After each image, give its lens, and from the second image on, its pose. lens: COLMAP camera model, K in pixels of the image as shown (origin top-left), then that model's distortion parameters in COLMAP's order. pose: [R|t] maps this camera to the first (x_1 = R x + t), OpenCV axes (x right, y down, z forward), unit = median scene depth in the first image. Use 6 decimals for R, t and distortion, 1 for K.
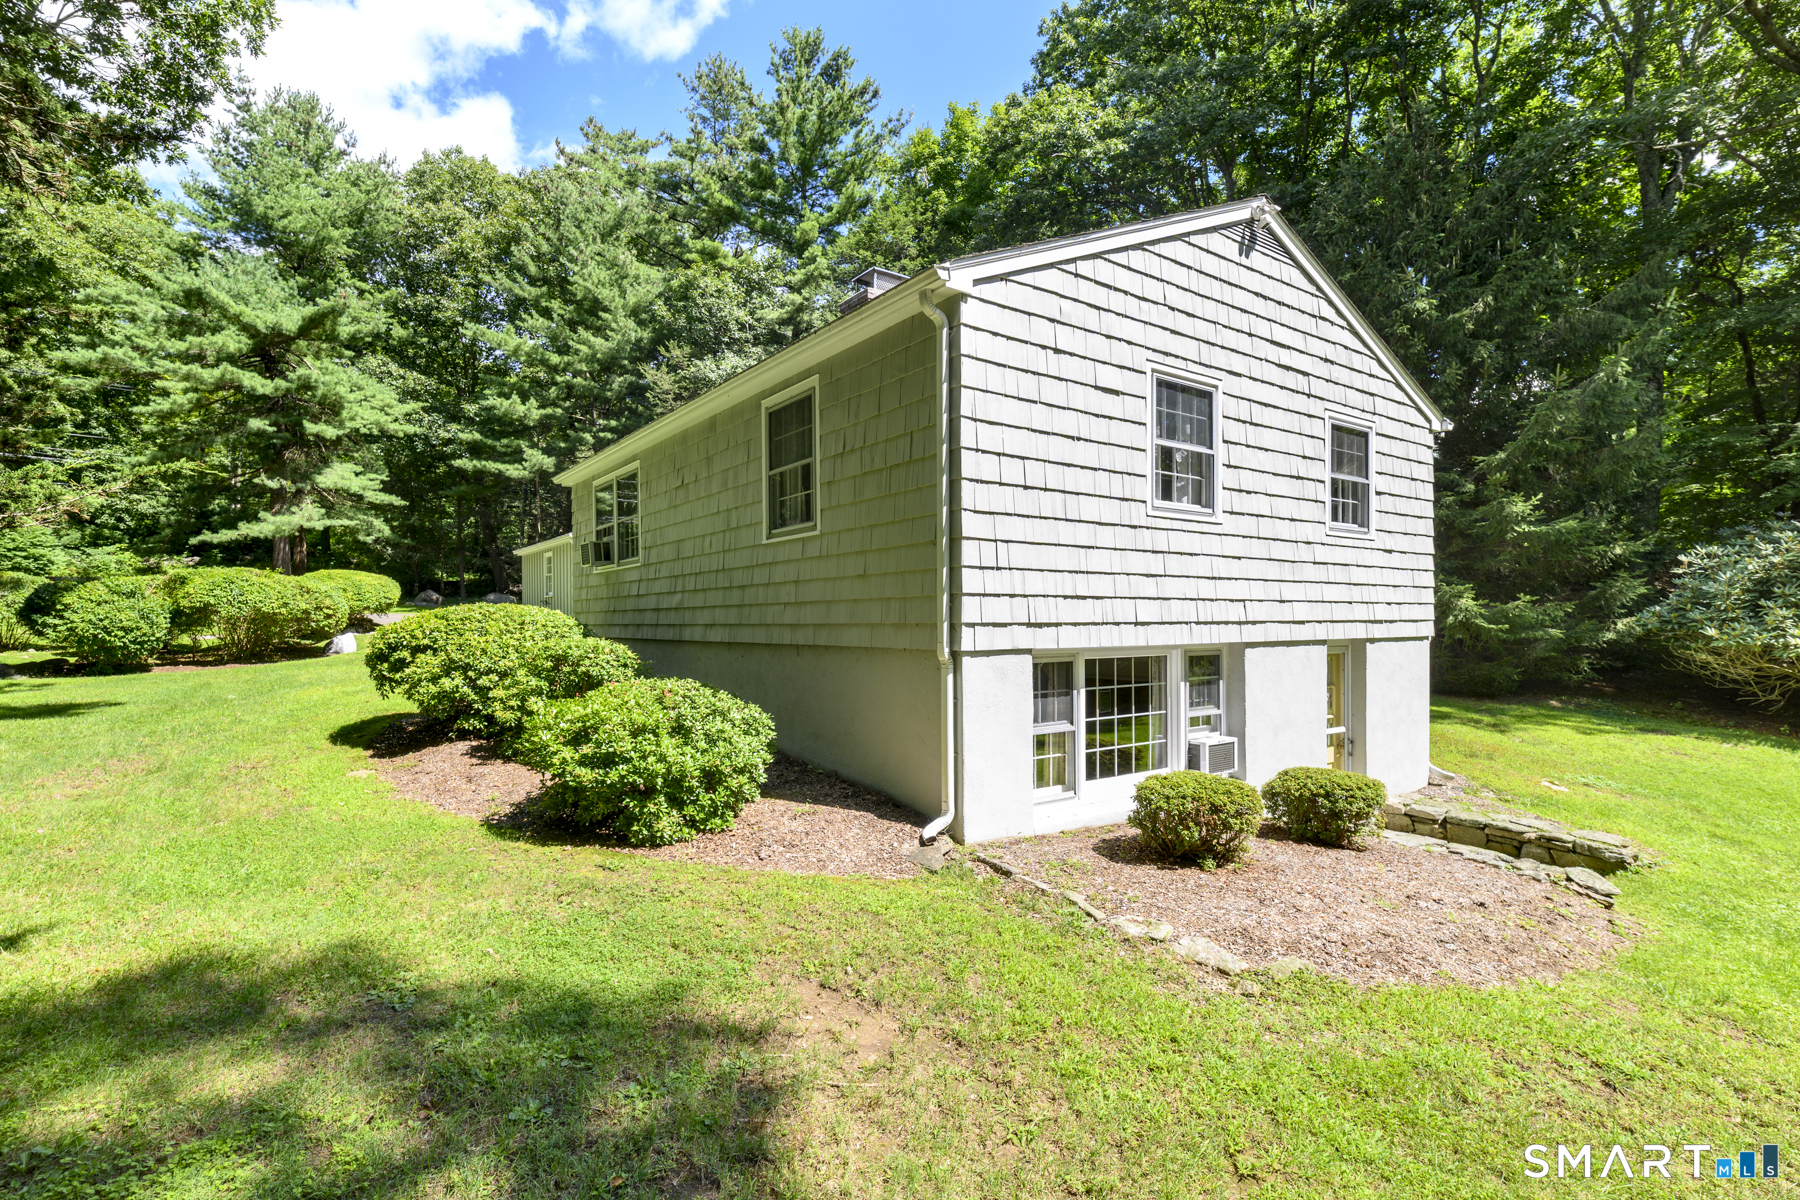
lens RADIAL K [[805.8, 0, 837.0], [0, 805.8, 632.4], [0, 0, 1]] dist [0.012491, 0.000077]
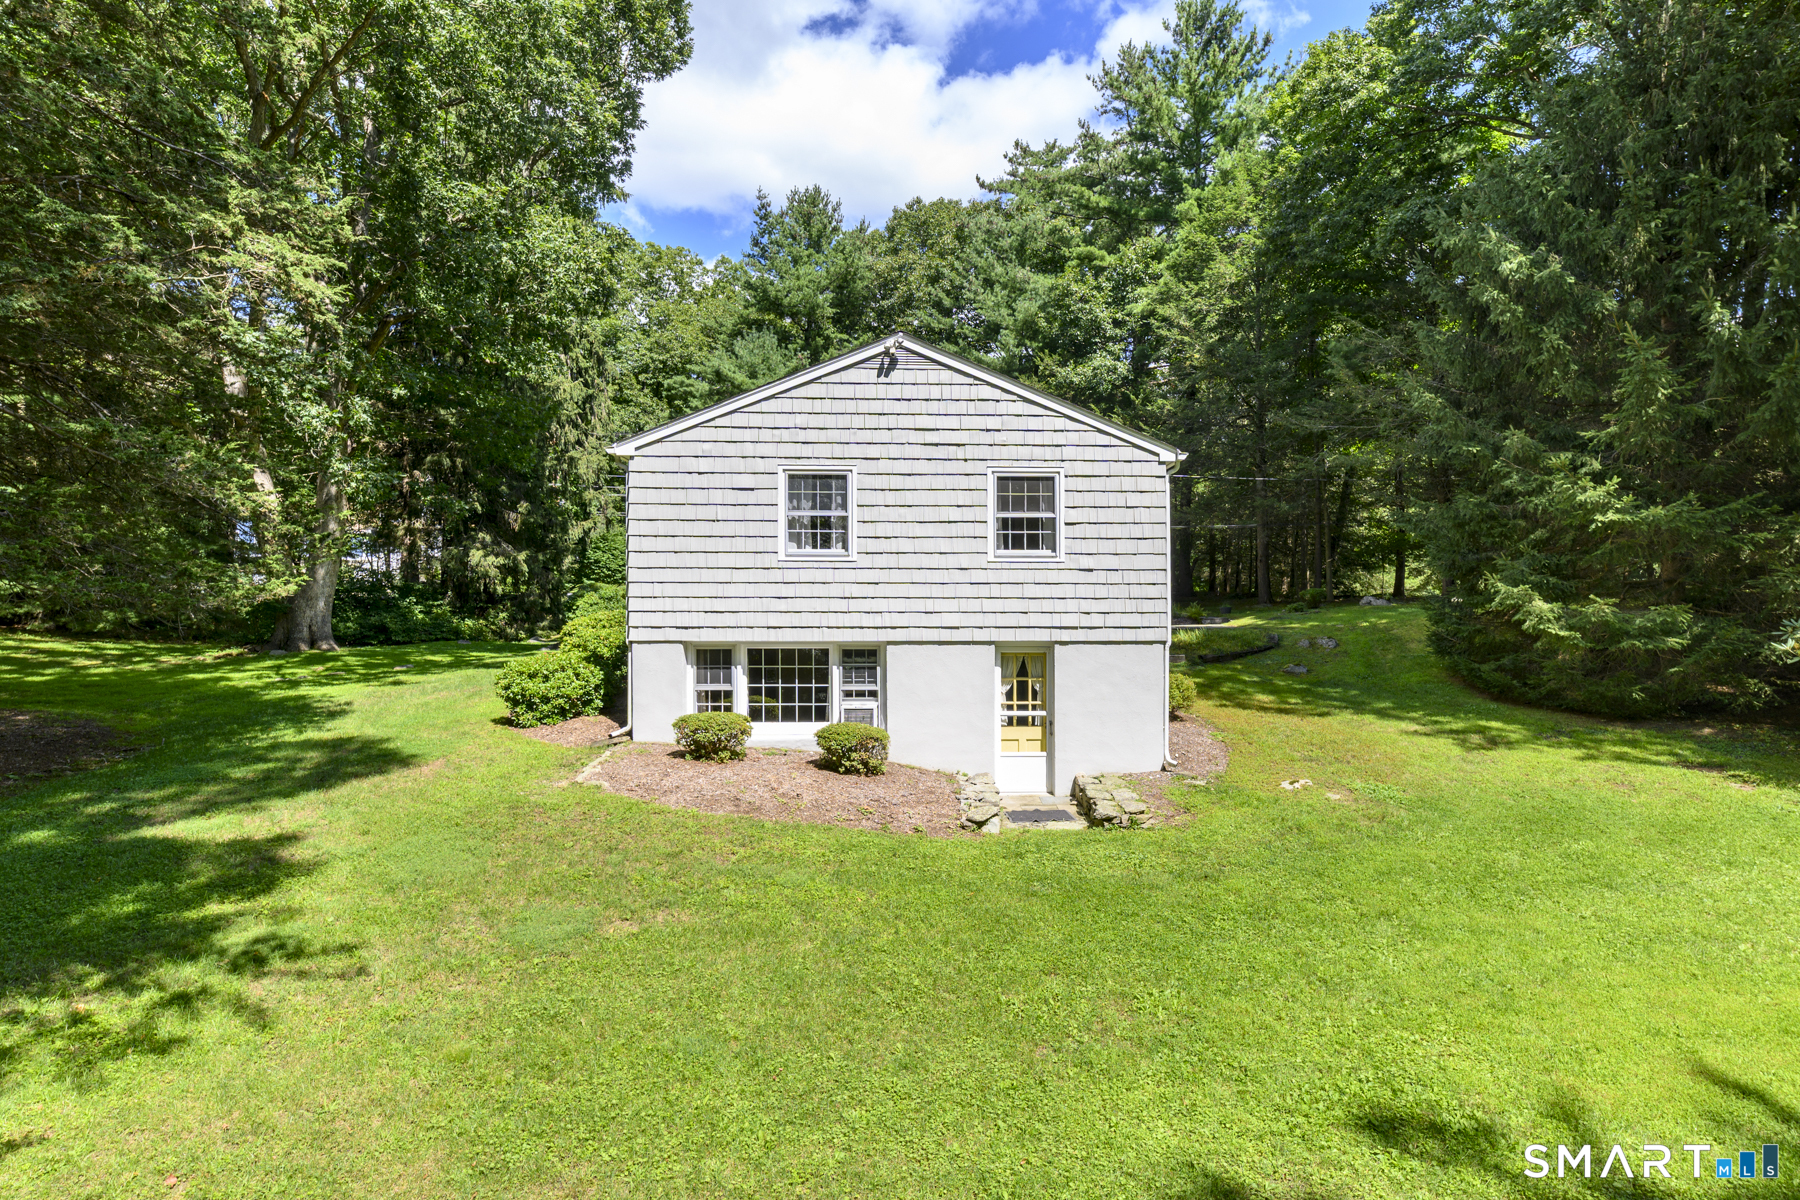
lens RADIAL K [[880.9, 0, 901.0], [0, 880.9, 631.5], [0, 0, 1]] dist [0.005135, 0.000390]
pose [[0.839390, 0.013094, -0.543373, 1.422136], [-0.011343, 0.999914, 0.006574, -0.015468], [0.543412, 0.000645, 0.839466, -0.322305]]
